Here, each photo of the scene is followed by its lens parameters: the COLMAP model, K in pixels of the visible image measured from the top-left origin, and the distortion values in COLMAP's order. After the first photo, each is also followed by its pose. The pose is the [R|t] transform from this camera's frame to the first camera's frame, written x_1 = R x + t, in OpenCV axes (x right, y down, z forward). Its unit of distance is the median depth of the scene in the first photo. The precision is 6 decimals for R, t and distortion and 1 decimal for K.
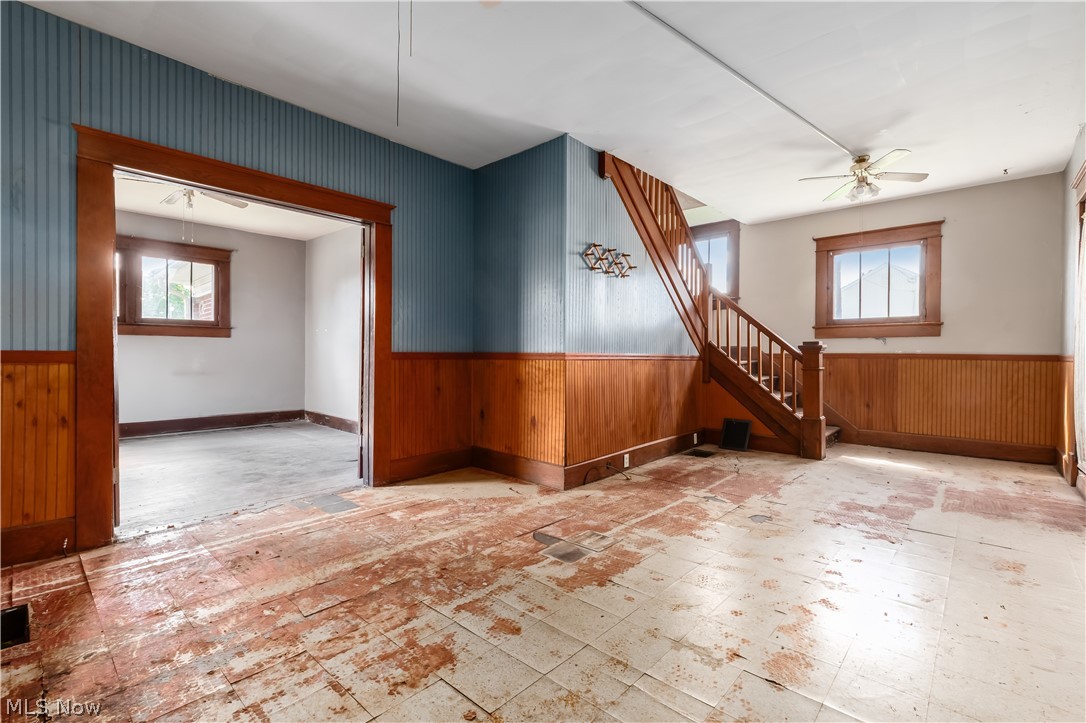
lens RADIAL K [[481.9, 0, 543.0], [0, 481.9, 361.5], [0, 0, 1]] dist [-0.001687, -0.000237]
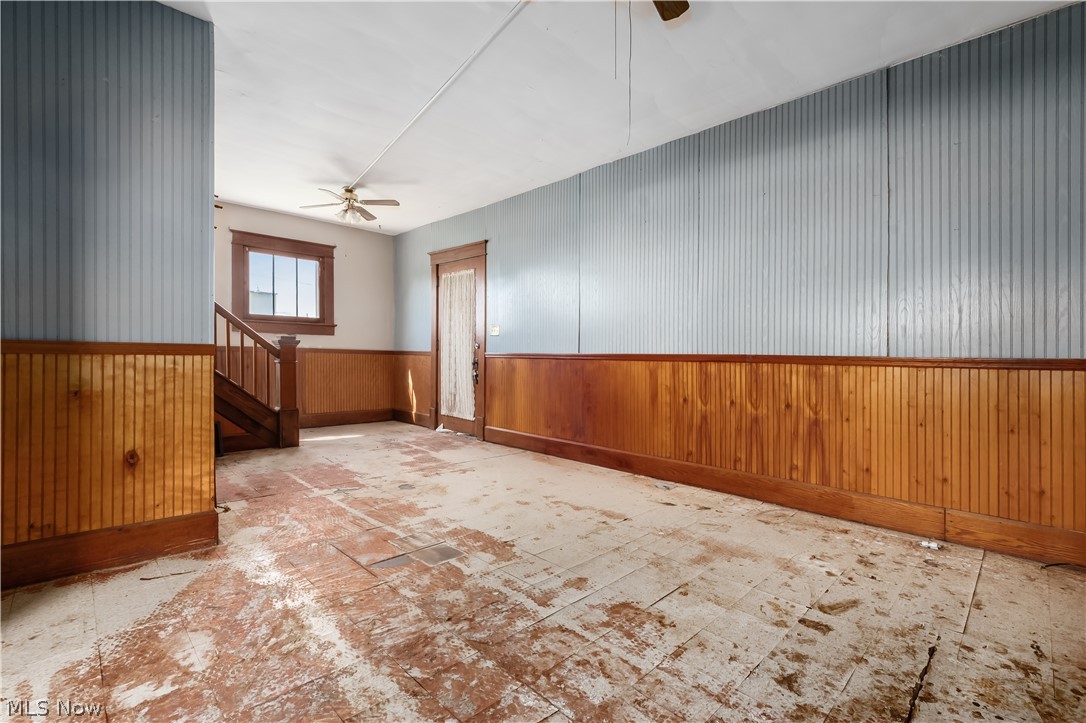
lens RADIAL K [[489.8, 0, 543.9], [0, 489.8, 355.9], [0, 0, 1]] dist [0.000144, -0.000211]
pose [[0.052938, -0.003726, 0.998591, -0.850676], [-0.001902, 0.999991, 0.003832, -0.006721], [-0.998596, -0.002103, 0.052931, 0.677599]]
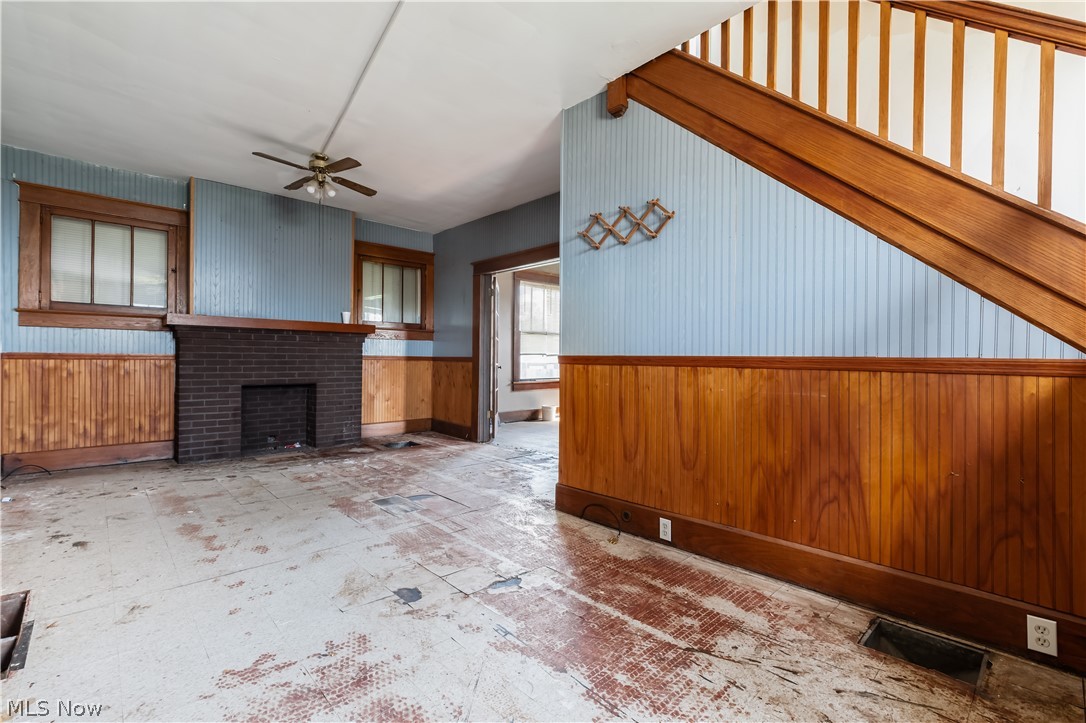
lens RADIAL K [[481.9, 0, 543.0], [0, 481.9, 361.5], [0, 0, 1]] dist [-0.001687, -0.000237]
pose [[-0.073953, 0.003757, -0.997255, 1.272097], [-0.018799, 0.999810, 0.005161, -0.014640], [0.997085, 0.019129, -0.073868, 1.407506]]
